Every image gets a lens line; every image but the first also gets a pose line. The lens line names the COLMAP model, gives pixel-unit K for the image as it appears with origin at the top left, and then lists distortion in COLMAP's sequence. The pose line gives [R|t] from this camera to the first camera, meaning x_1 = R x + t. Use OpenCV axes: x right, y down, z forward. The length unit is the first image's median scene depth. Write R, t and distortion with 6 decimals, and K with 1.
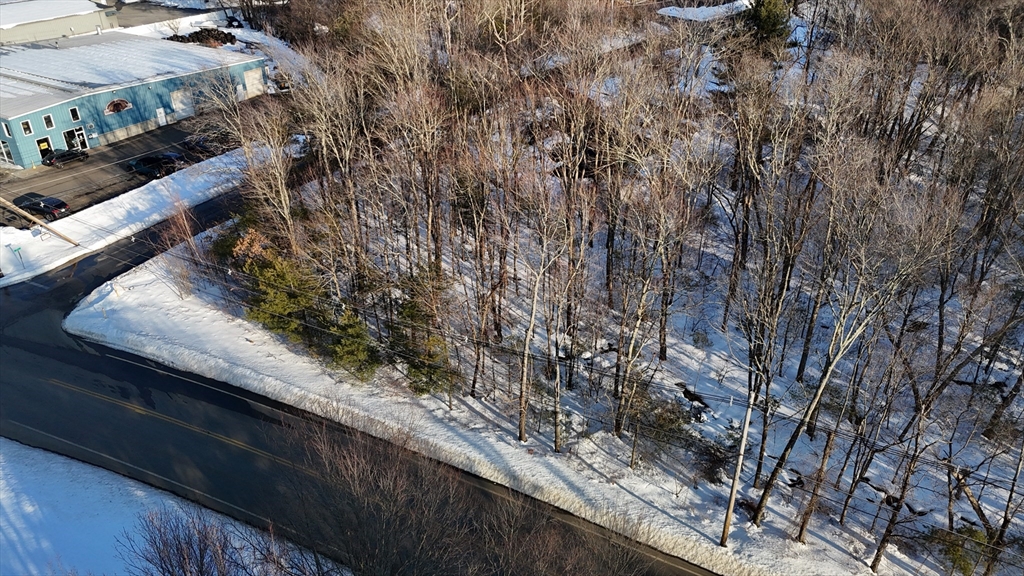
lens RADIAL K [[759.1, 0, 512.4], [0, 759.1, 284.3], [0, 0, 1]] dist [0.079339, -0.073656]
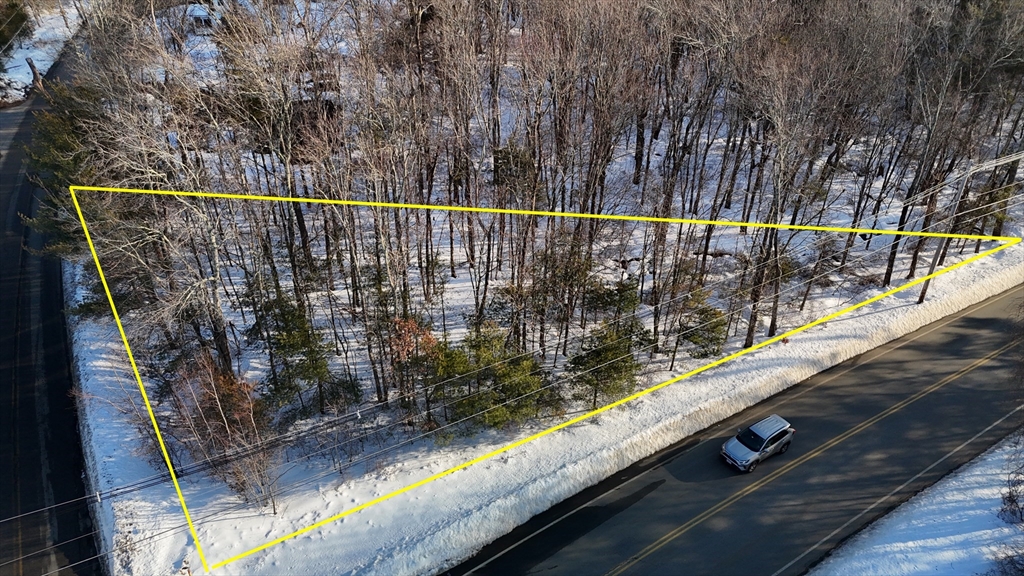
lens RADIAL K [[759.1, 0, 517.8], [0, 759.1, 287.9], [0, 0, 1]] dist [0.079339, -0.073656]
pose [[0.514106, -0.459378, 0.724339, -0.648715], [0.426692, 0.869552, 0.248624, -0.183881], [-0.744063, 0.181250, 0.643054, 0.453737]]
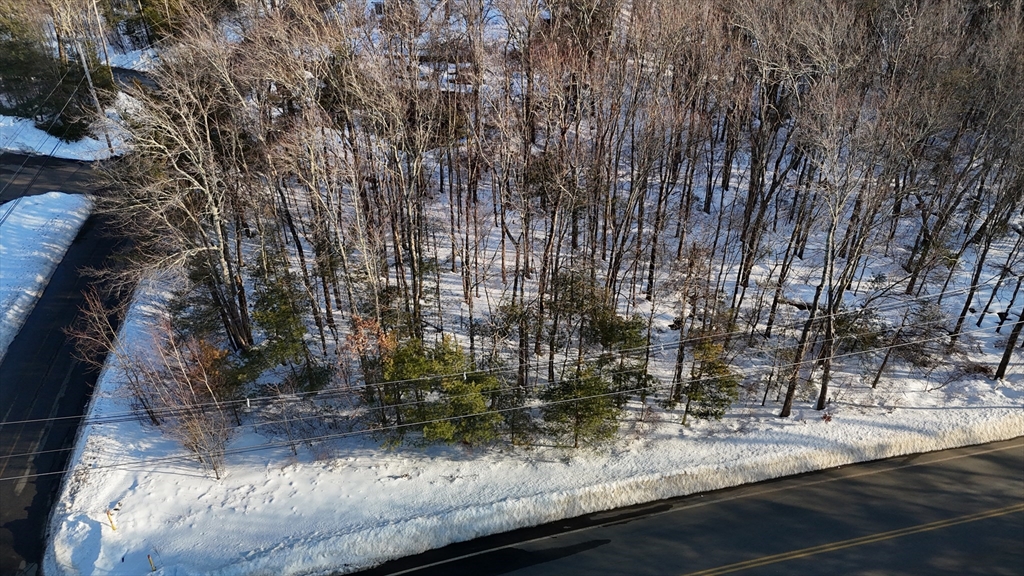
lens RADIAL K [[759.1, 0, 513.1], [0, 759.1, 285.0], [0, 0, 1]] dist [0.079339, -0.073656]
pose [[0.754833, -0.351325, 0.553894, -0.516253], [0.328090, 0.933457, 0.144963, -0.128102], [-0.567966, 0.072304, 0.819870, 0.355608]]
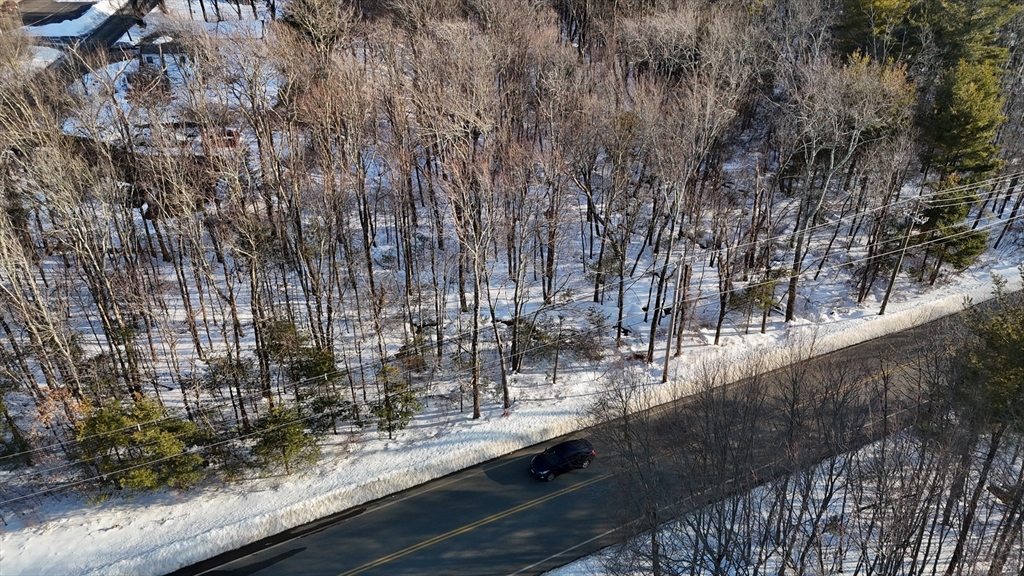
lens RADIAL K [[759.1, 0, 514.3], [0, 759.1, 287.5], [0, 0, 1]] dist [0.079339, -0.073656]
pose [[0.584553, -0.406717, 0.702054, -0.484657], [0.405835, 0.895831, 0.181065, -0.095353], [-0.702564, 0.179076, 0.688721, 0.173550]]
